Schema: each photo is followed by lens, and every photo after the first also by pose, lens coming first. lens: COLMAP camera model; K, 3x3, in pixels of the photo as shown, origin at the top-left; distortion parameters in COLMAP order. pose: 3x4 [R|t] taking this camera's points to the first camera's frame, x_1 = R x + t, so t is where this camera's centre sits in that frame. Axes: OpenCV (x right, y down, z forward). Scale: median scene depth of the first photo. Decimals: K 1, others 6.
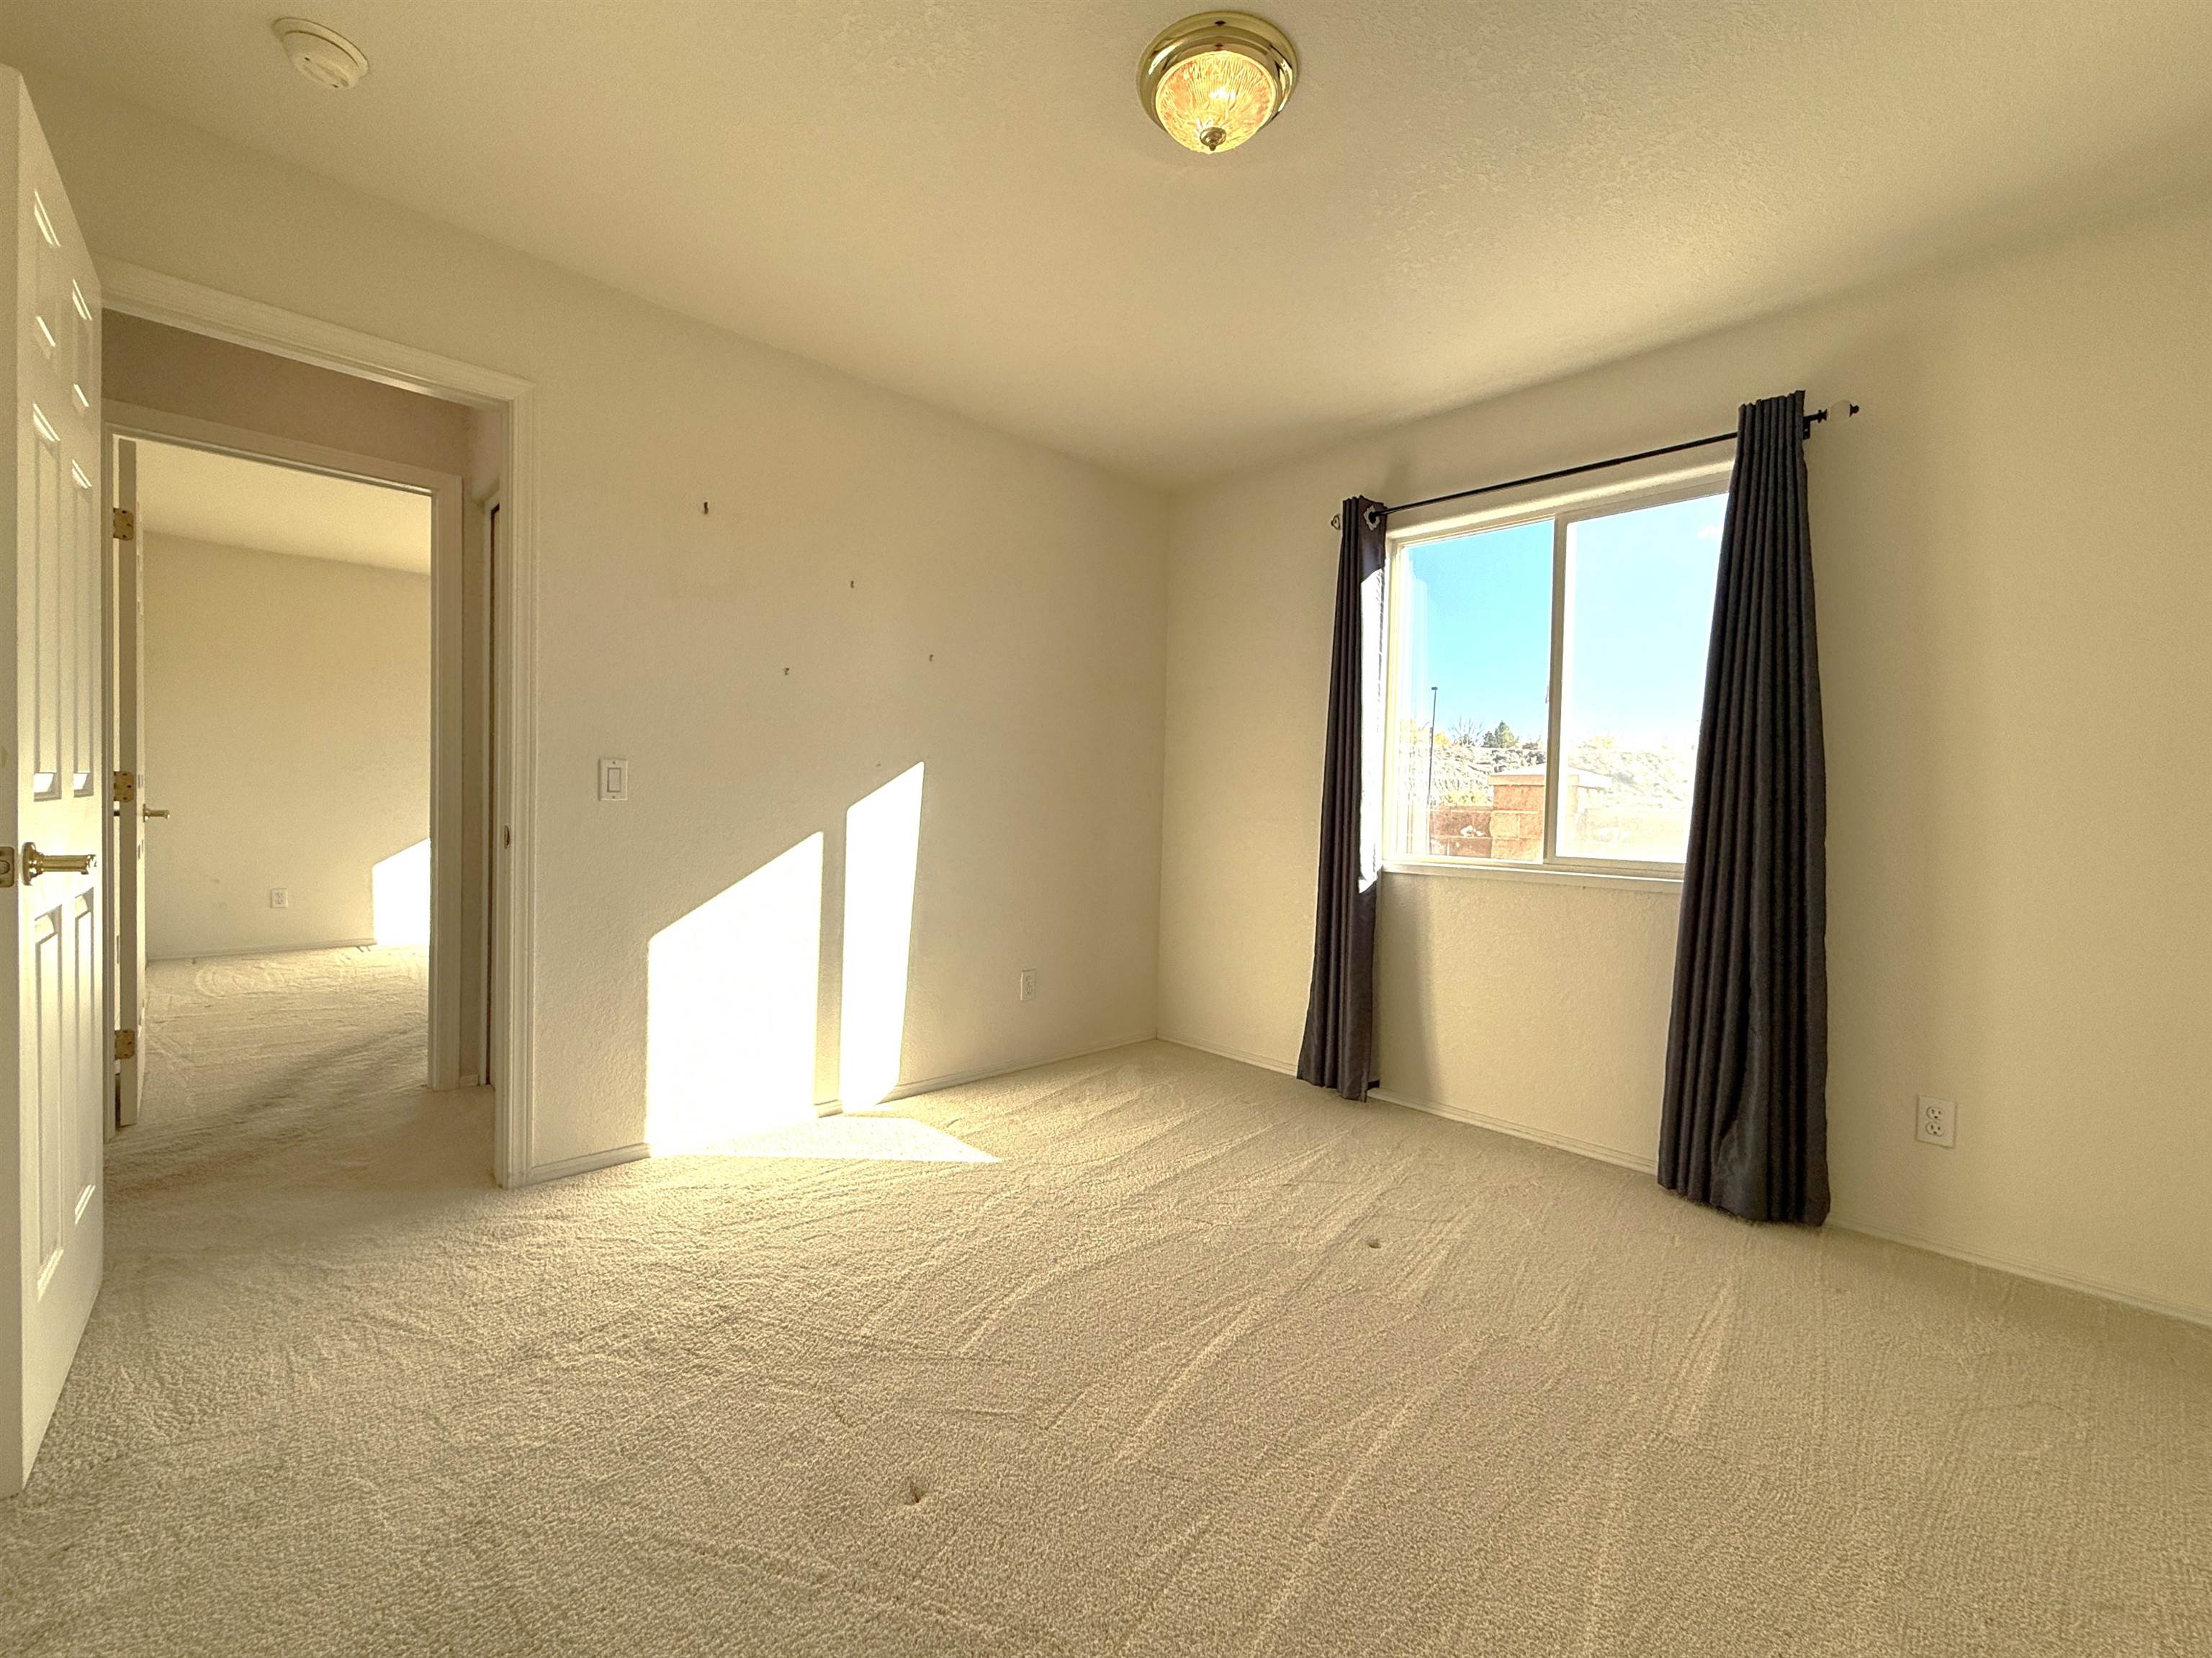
lens RADIAL K [[915.8, 0, 1104.8], [0, 915.8, 831.0], [0, 0, 1]] dist [-0.001643, -0.000187]
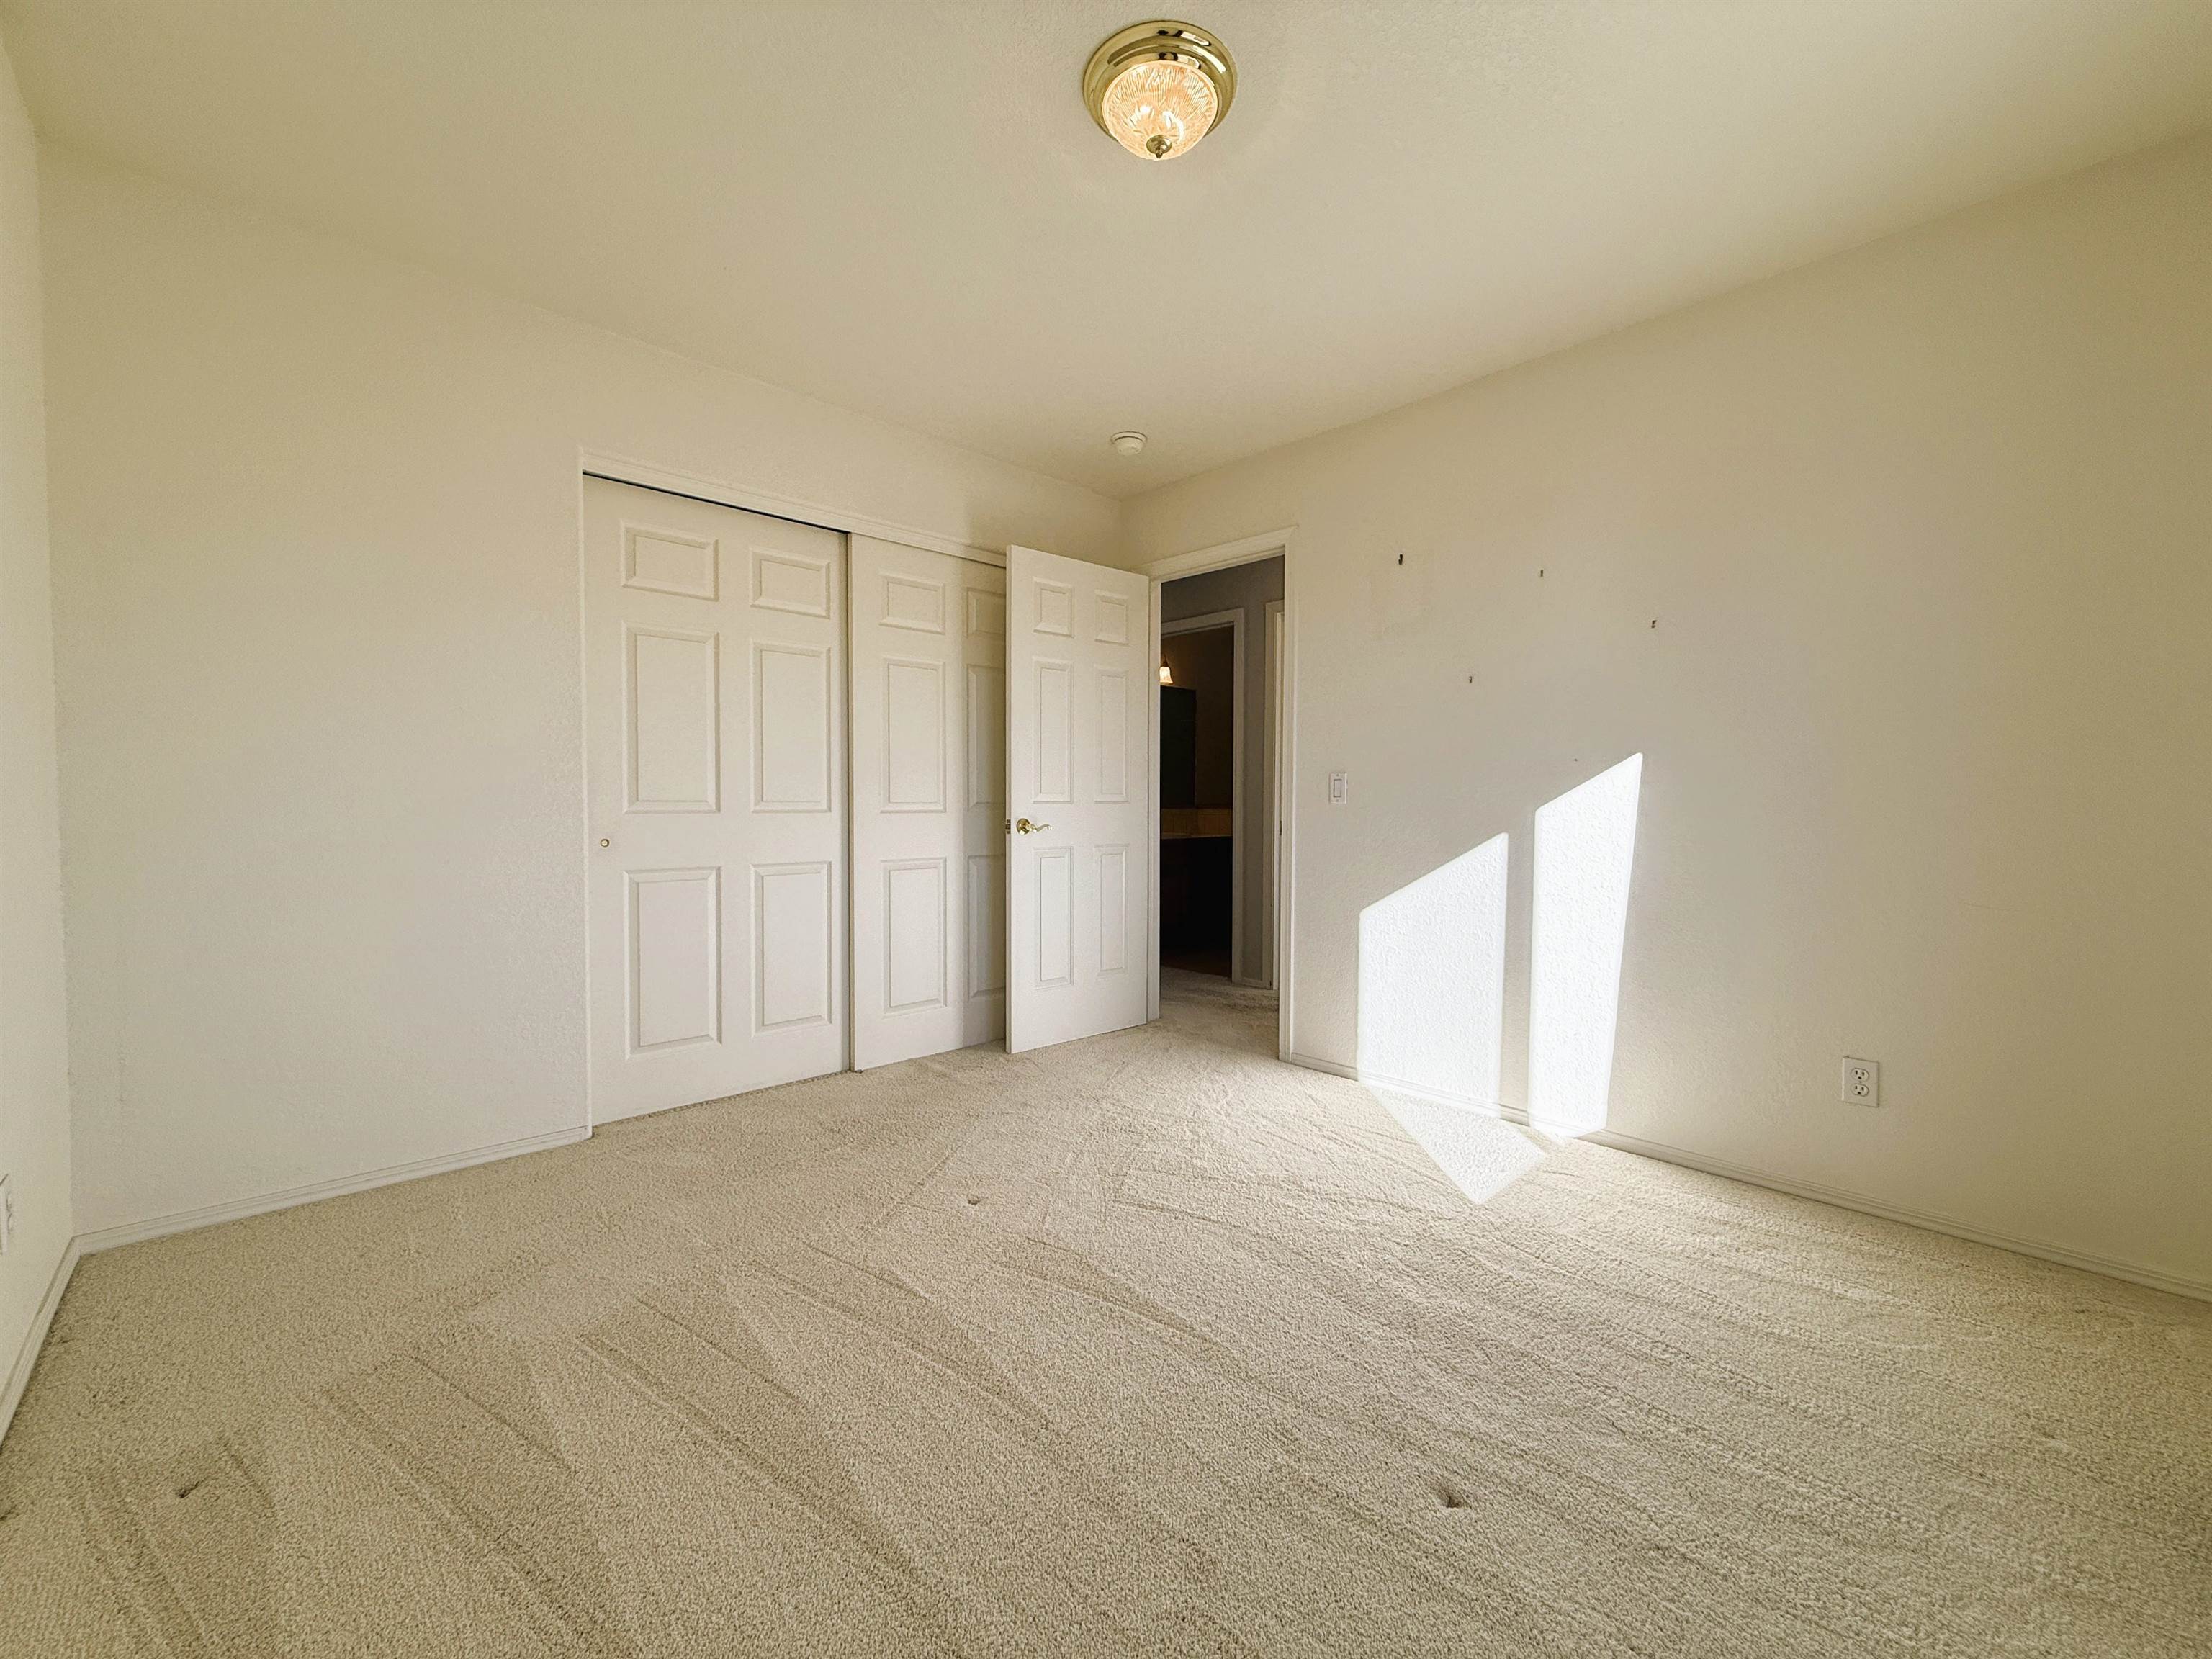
lens RADIAL K [[883.5, 0, 1096.0], [0, 883.5, 828.0], [0, 0, 1]] dist [-0.002181, -0.000131]
pose [[-0.005024, 0.009098, -0.999946, 0.722433], [-0.036149, 0.999303, 0.009273, 0.003652], [0.999334, 0.036194, -0.004692, 0.610601]]
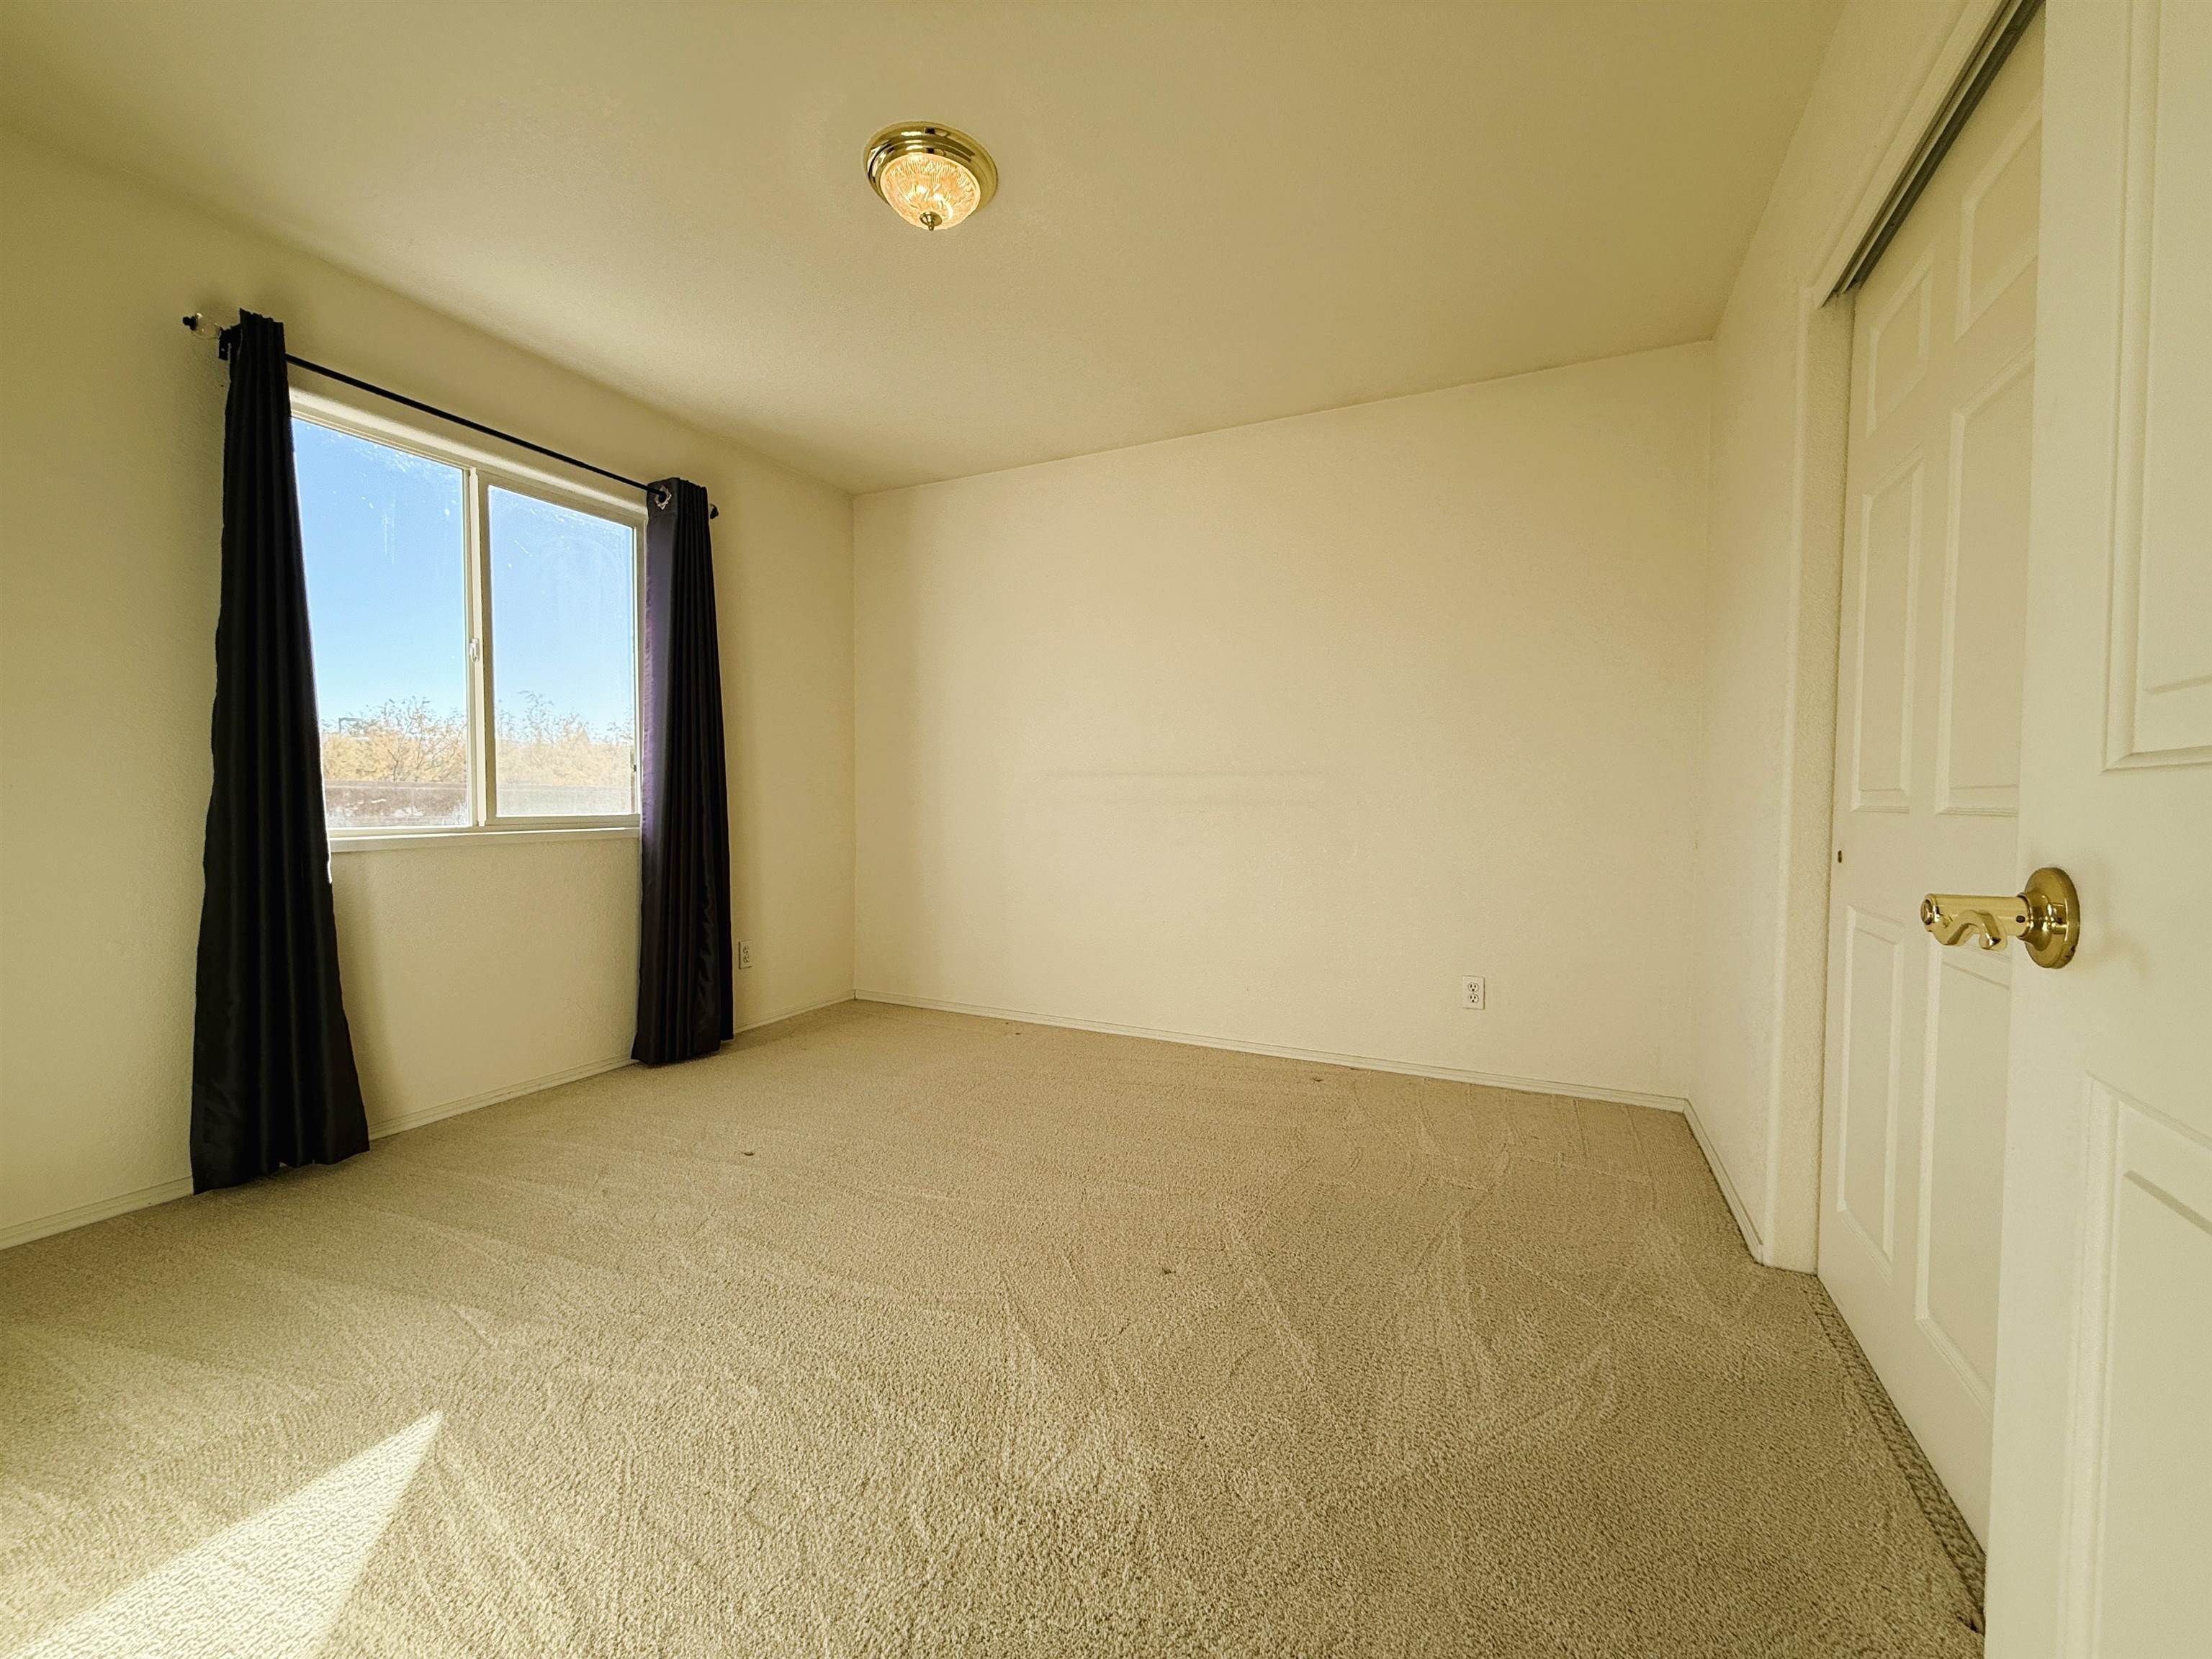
lens RADIAL K [[884.5, 0, 1104.9], [0, 884.5, 819.8], [0, 0, 1]] dist [0.000413, 0.000068]
pose [[-0.345052, -0.061222, 0.936585, -0.720428], [0.003298, 0.997785, 0.066437, -0.035212], [-0.938578, 0.026013, -0.344086, 0.779394]]
